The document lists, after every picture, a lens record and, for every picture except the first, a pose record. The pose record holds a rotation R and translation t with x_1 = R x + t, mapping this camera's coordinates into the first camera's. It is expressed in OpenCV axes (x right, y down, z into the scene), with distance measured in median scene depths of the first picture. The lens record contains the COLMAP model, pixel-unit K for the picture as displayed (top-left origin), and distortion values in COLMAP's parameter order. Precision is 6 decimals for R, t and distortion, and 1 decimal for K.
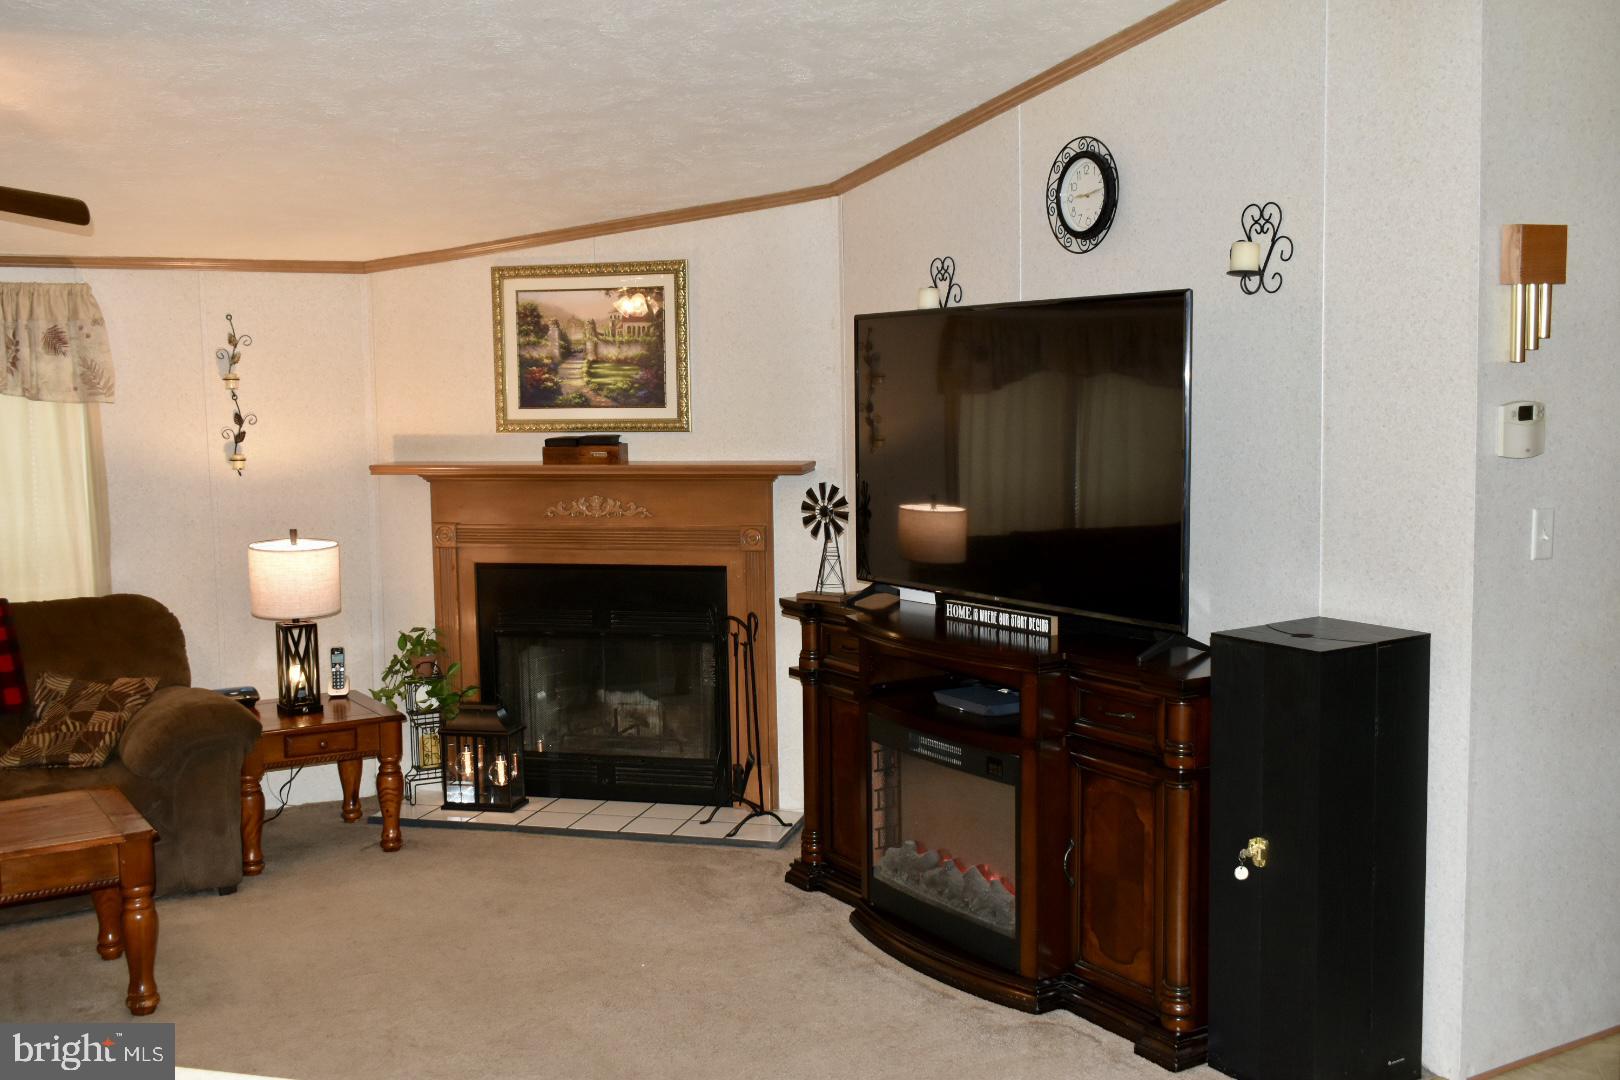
lens RADIAL K [[1616.5, 0, 810.0], [0, 1616.5, 540.0], [0, 0, 1]] dist [-0.002853, -0.003244]
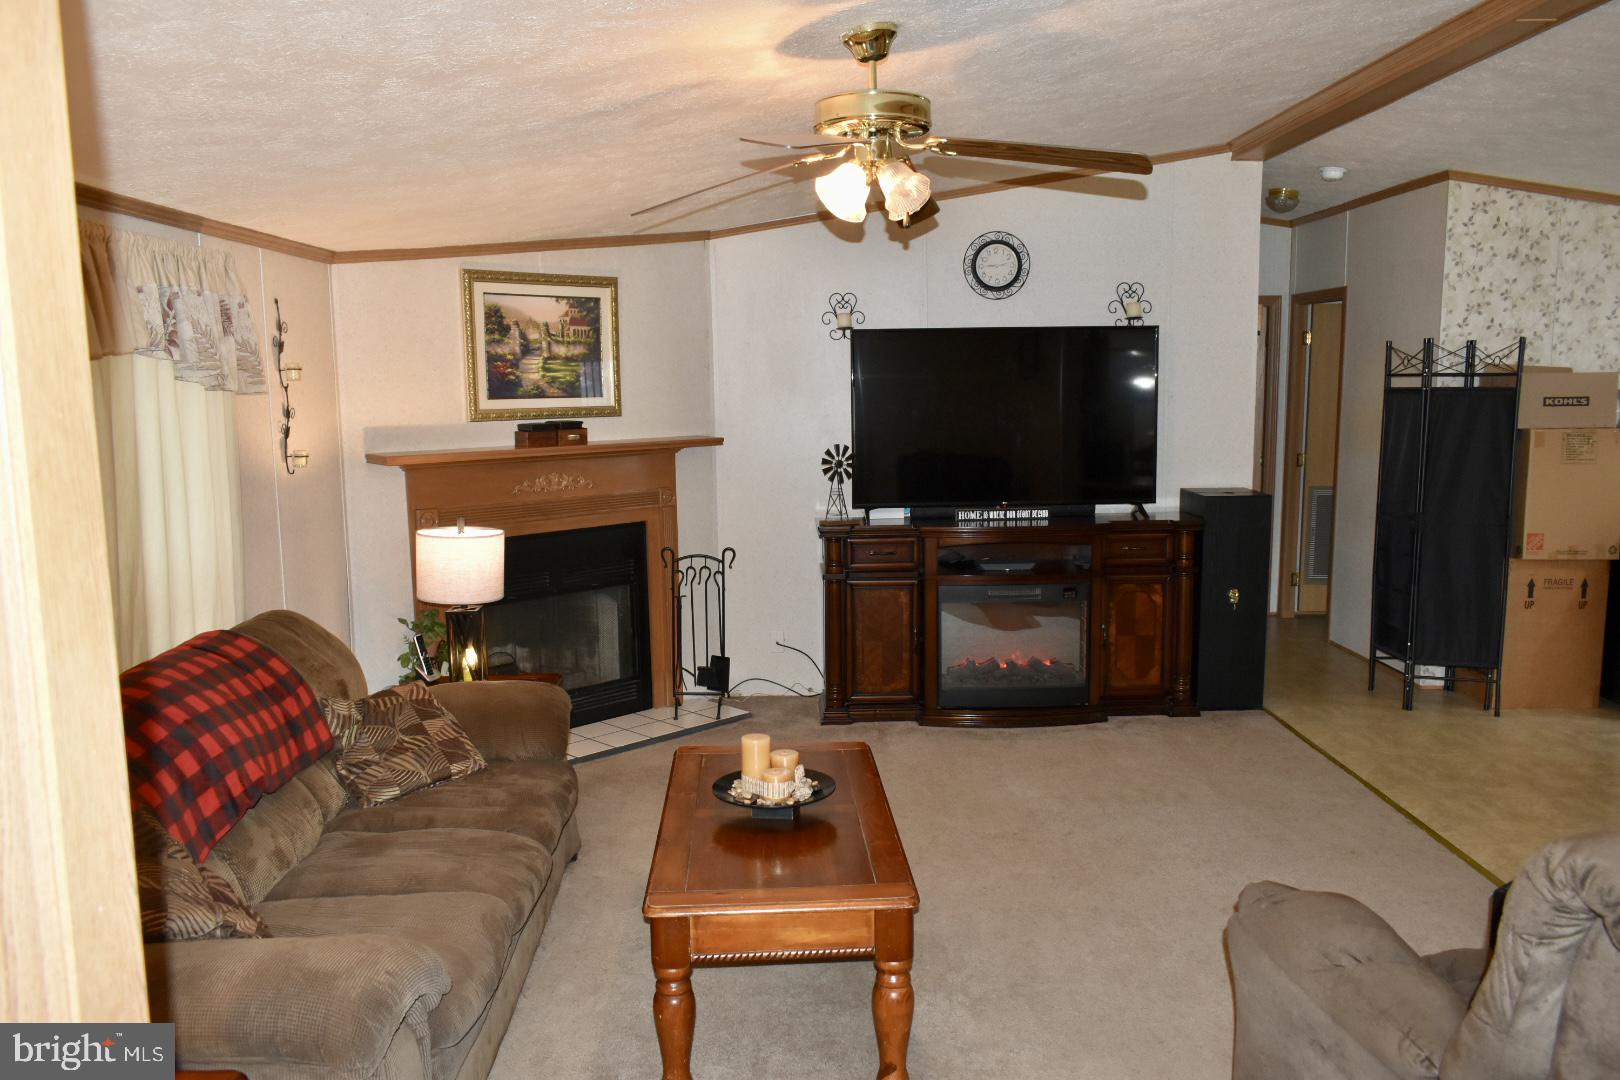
lens RADIAL K [[1239.7, 0, 810.0], [0, 1239.7, 540.0], [0, 0, 1]] dist [-0.026704, 0.015440]
pose [[0.503194, -0.103709, 0.857928, -0.816796], [0.091050, 0.993610, 0.066708, -0.022255], [-0.859363, 0.044548, 0.509422, 0.386345]]
